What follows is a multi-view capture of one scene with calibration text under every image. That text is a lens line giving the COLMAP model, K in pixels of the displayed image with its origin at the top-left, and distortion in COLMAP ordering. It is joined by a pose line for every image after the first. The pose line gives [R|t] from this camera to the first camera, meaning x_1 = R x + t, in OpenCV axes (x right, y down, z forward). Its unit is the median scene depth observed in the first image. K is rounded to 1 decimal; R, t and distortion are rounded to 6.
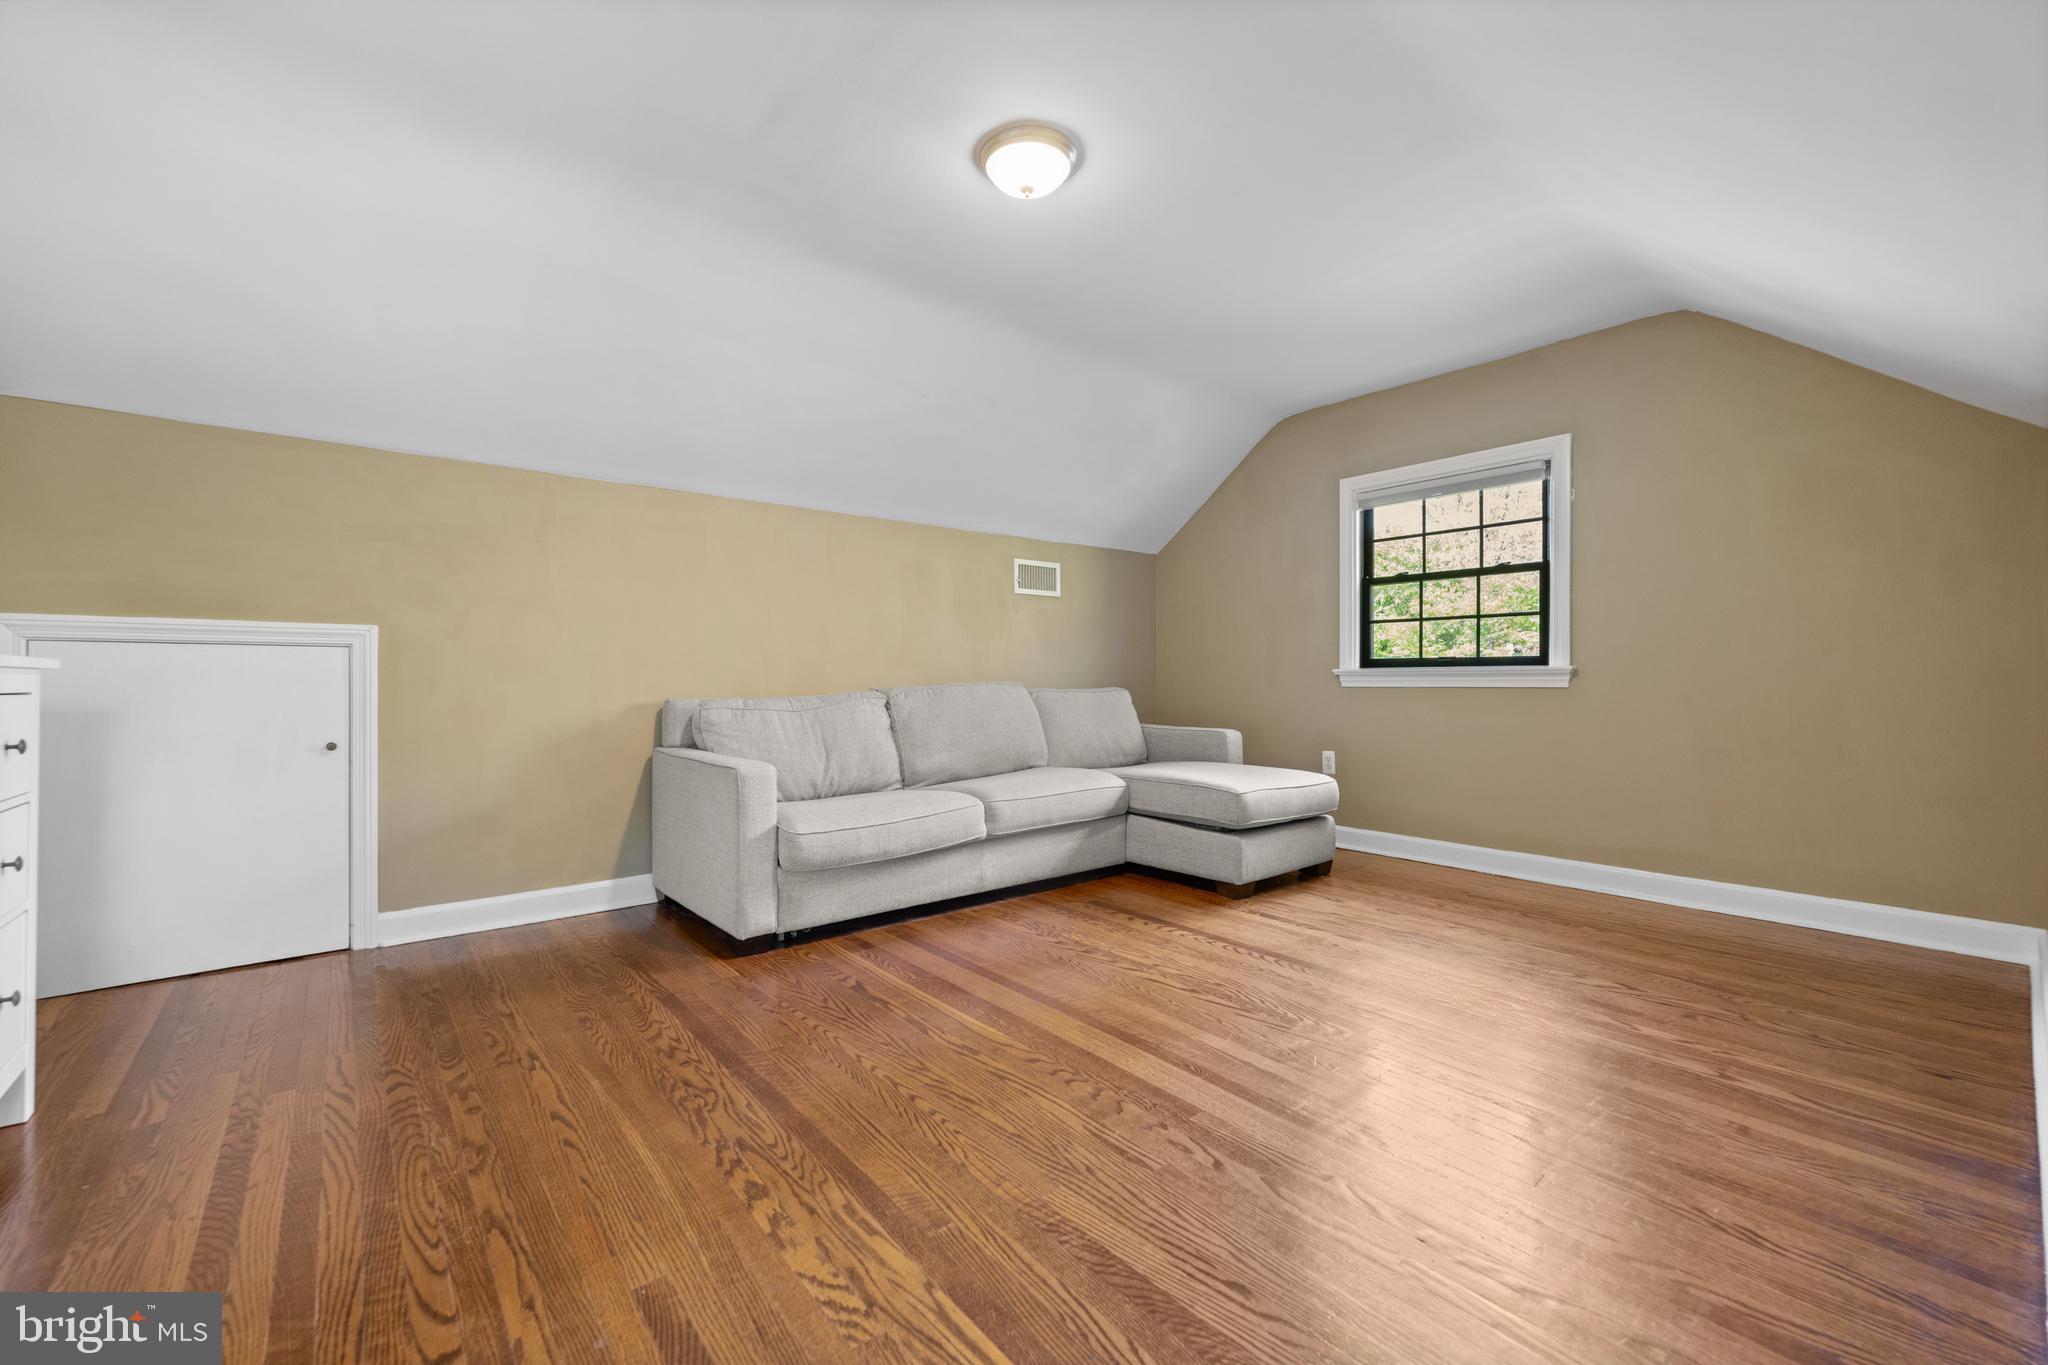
lens RADIAL K [[813.5, 0, 1026.3], [0, 813.5, 680.3], [0, 0, 1]] dist [-0.003018, 0.000482]
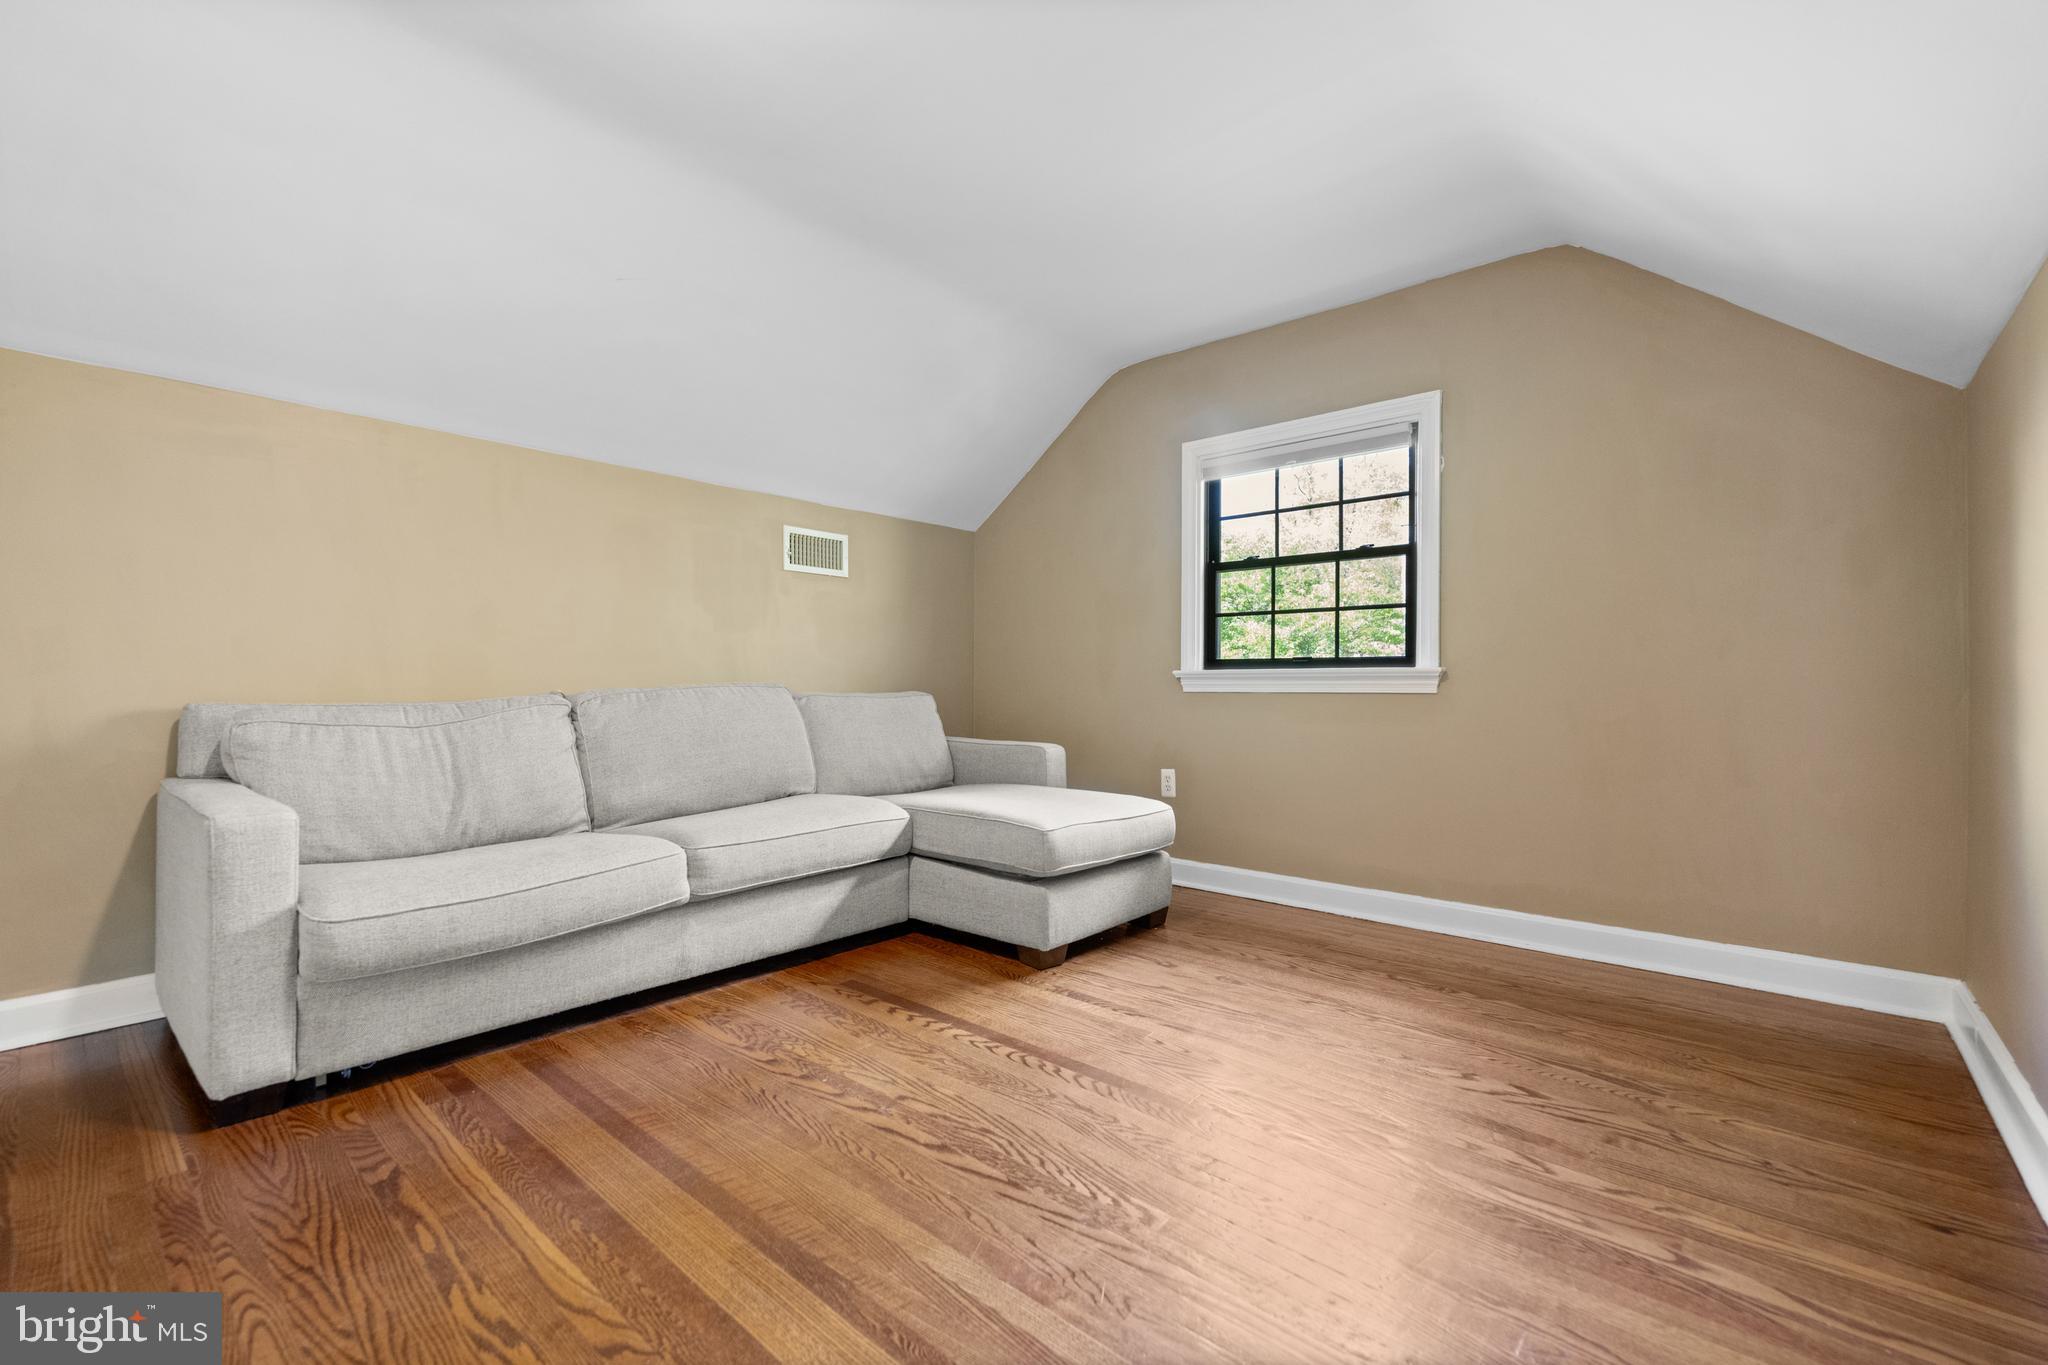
lens RADIAL K [[867.8, 0, 1019.5], [0, 867.8, 682.5], [0, 0, 1]] dist [-0.006250, 0.001088]
pose [[0.986390, 0.006360, 0.164302, 0.113249], [-0.005616, 0.999972, -0.004995, 0.005440], [-0.164329, 0.004004, 0.986397, 0.224238]]
